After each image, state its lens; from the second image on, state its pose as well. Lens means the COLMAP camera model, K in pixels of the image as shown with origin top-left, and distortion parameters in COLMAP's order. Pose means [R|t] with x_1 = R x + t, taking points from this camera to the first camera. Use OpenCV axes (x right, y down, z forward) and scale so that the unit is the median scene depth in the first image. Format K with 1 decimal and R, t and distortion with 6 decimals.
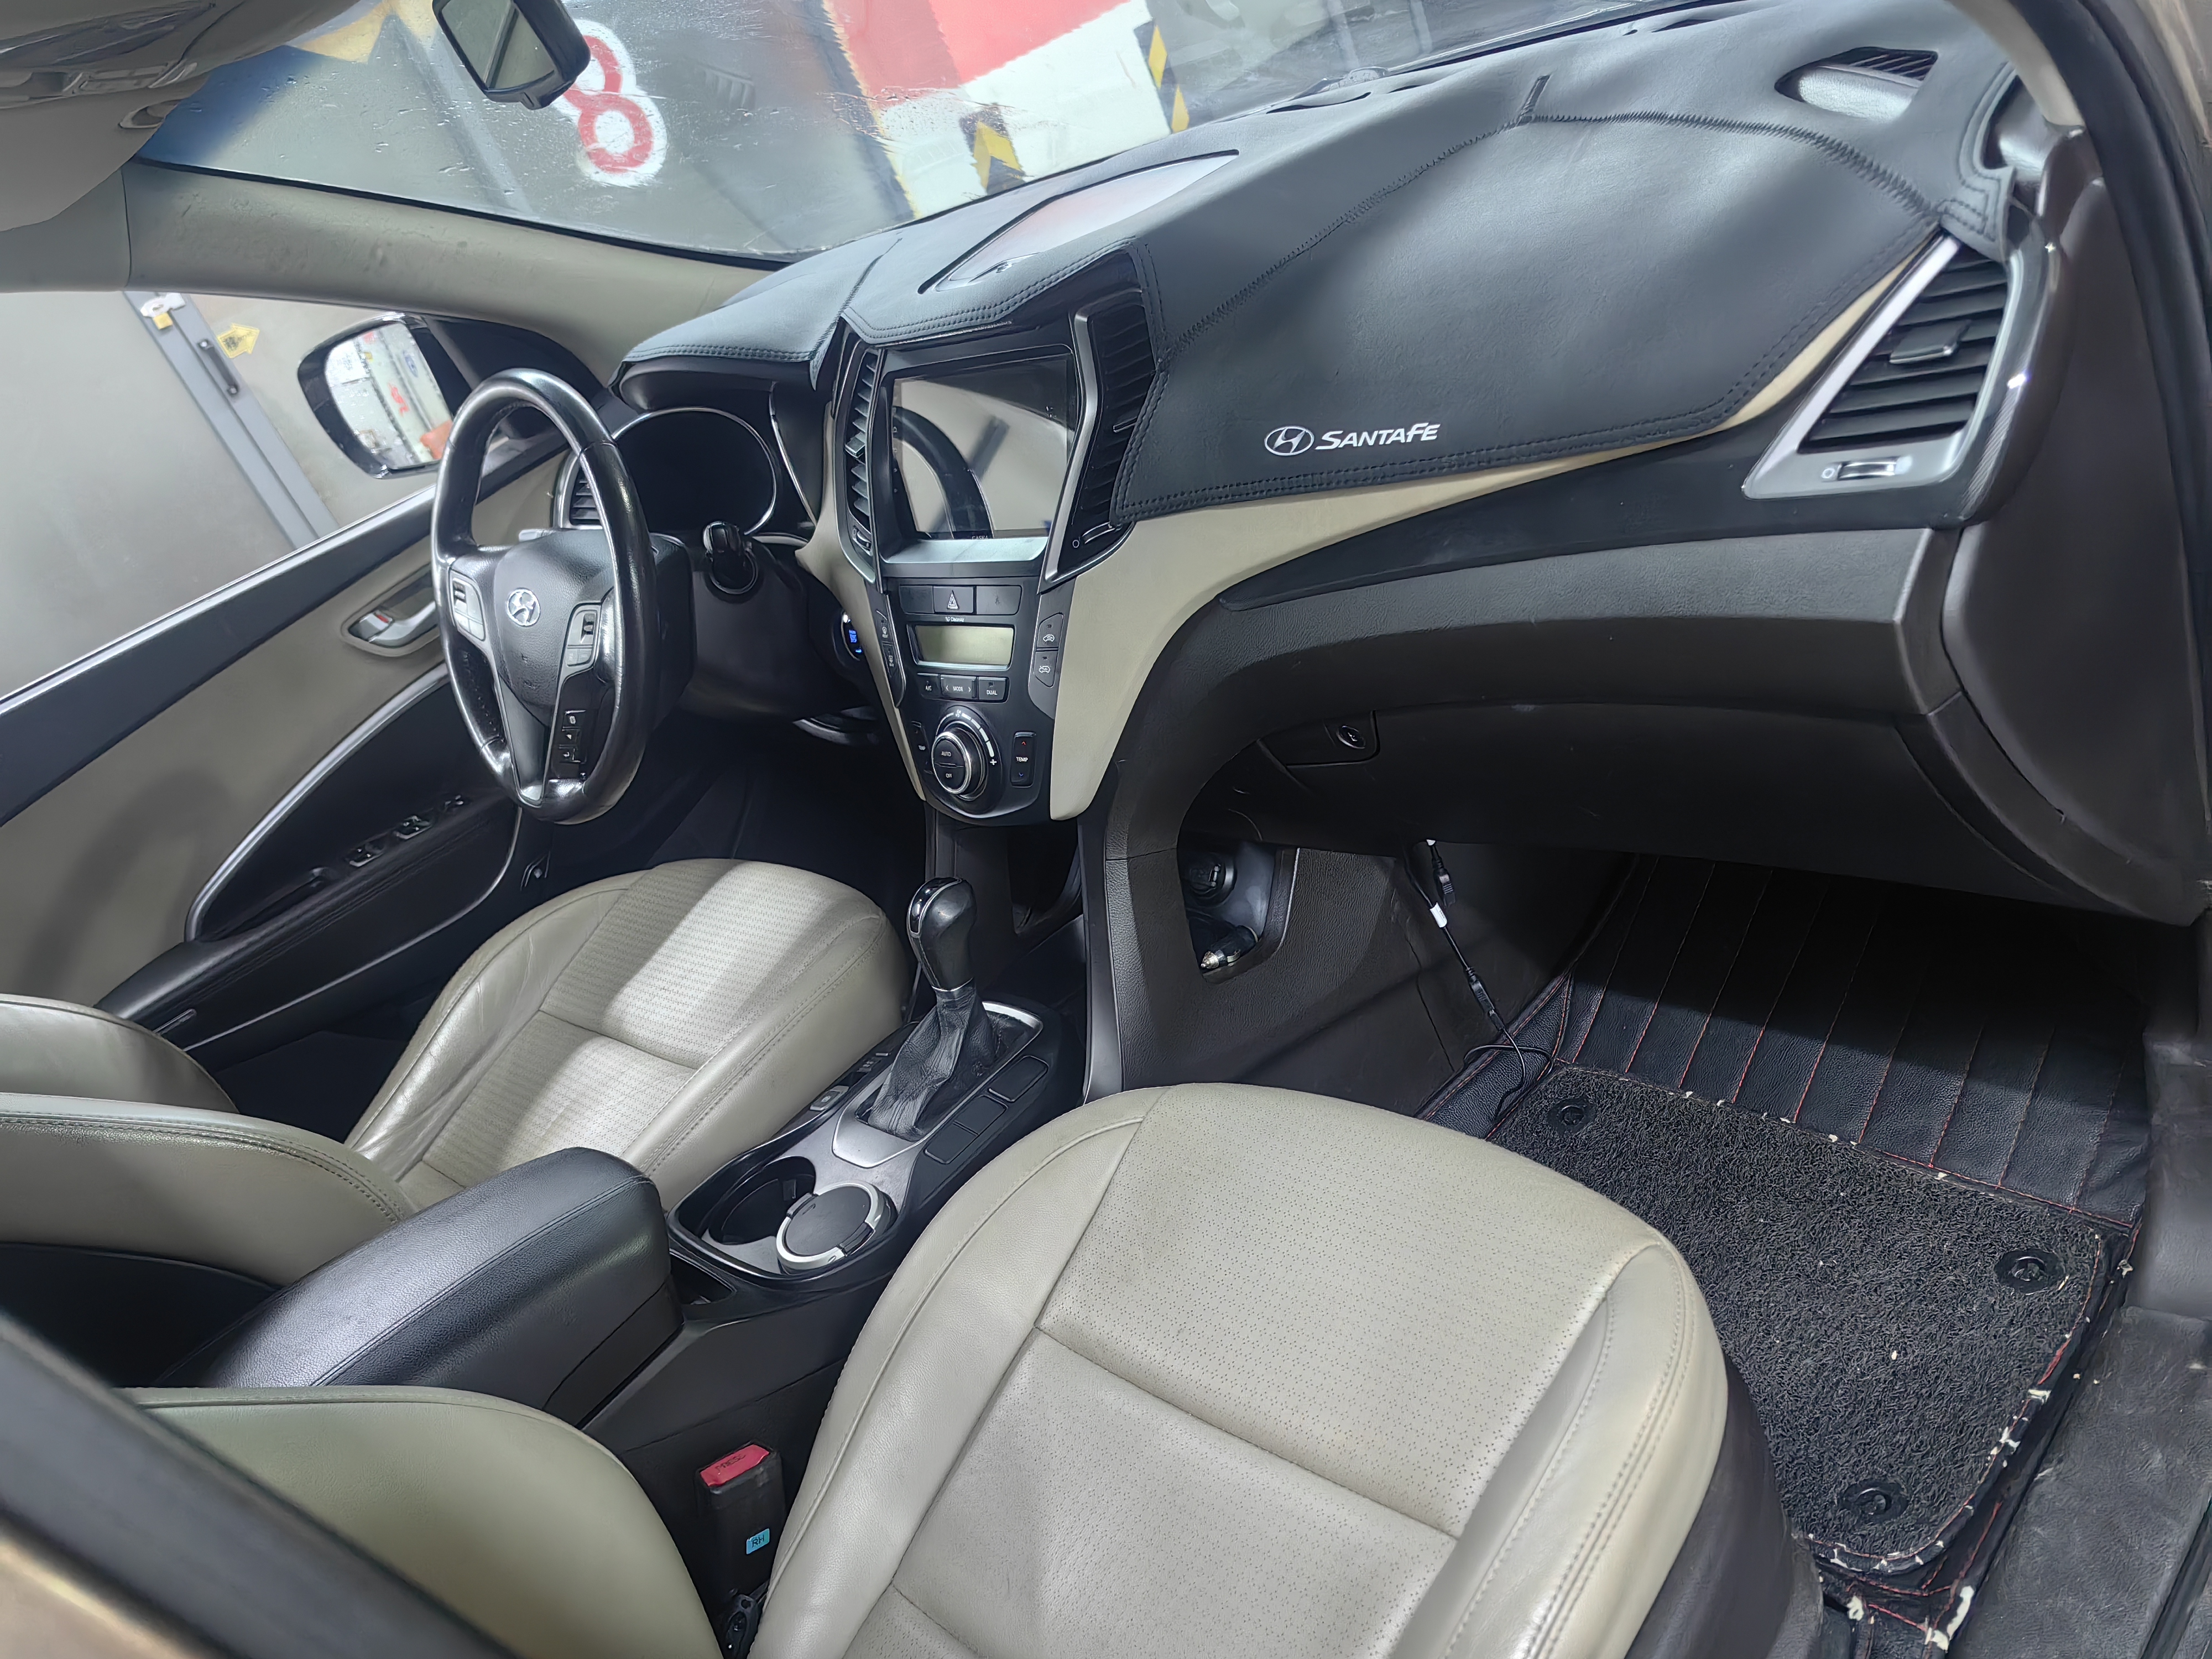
lens RADIAL K [[1741.4, 0, 1100.3], [0, 1741.4, 830.9], [0, 0, 1]] dist [0.033958, -0.041921]
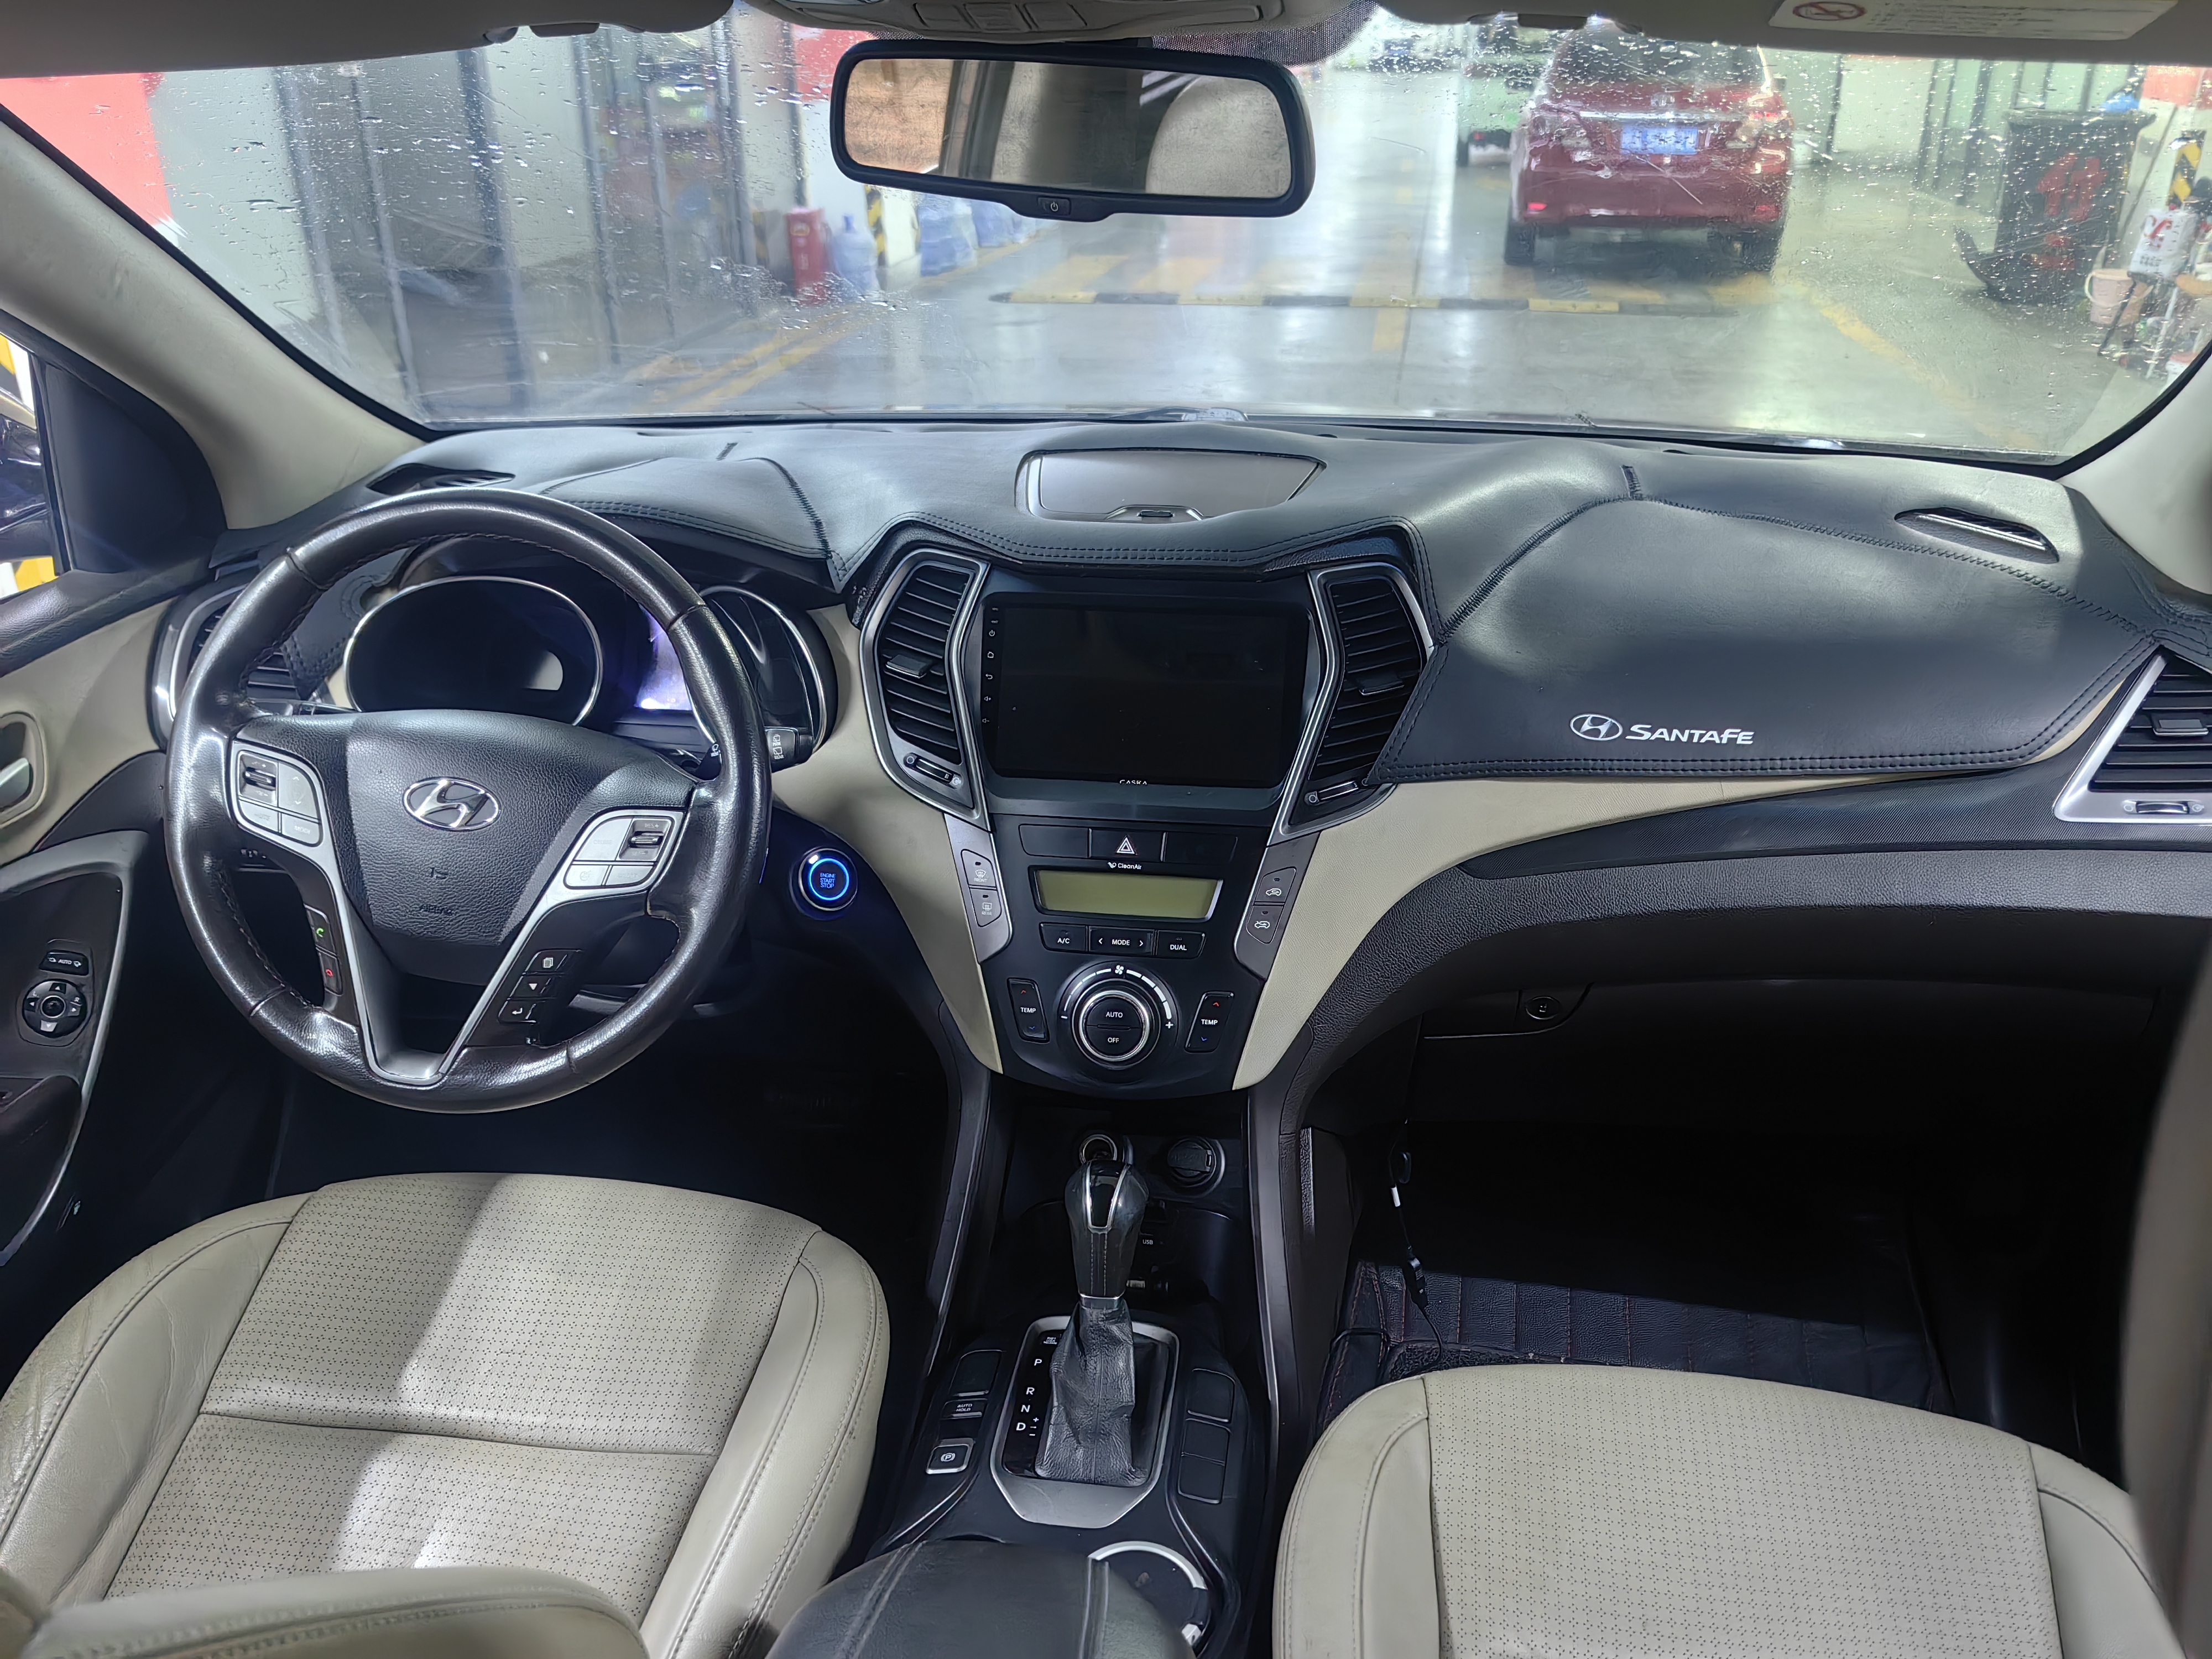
lens RADIAL K [[1741.4, 0, 1102.3], [0, 1741.4, 832.9], [0, 0, 1]] dist [0.033958, -0.041921]
pose [[0.760044, 0.103913, 0.641510, -0.820167], [0.023303, 0.982141, -0.186697, 0.036551], [-0.649454, 0.156847, 0.744049, 0.404766]]
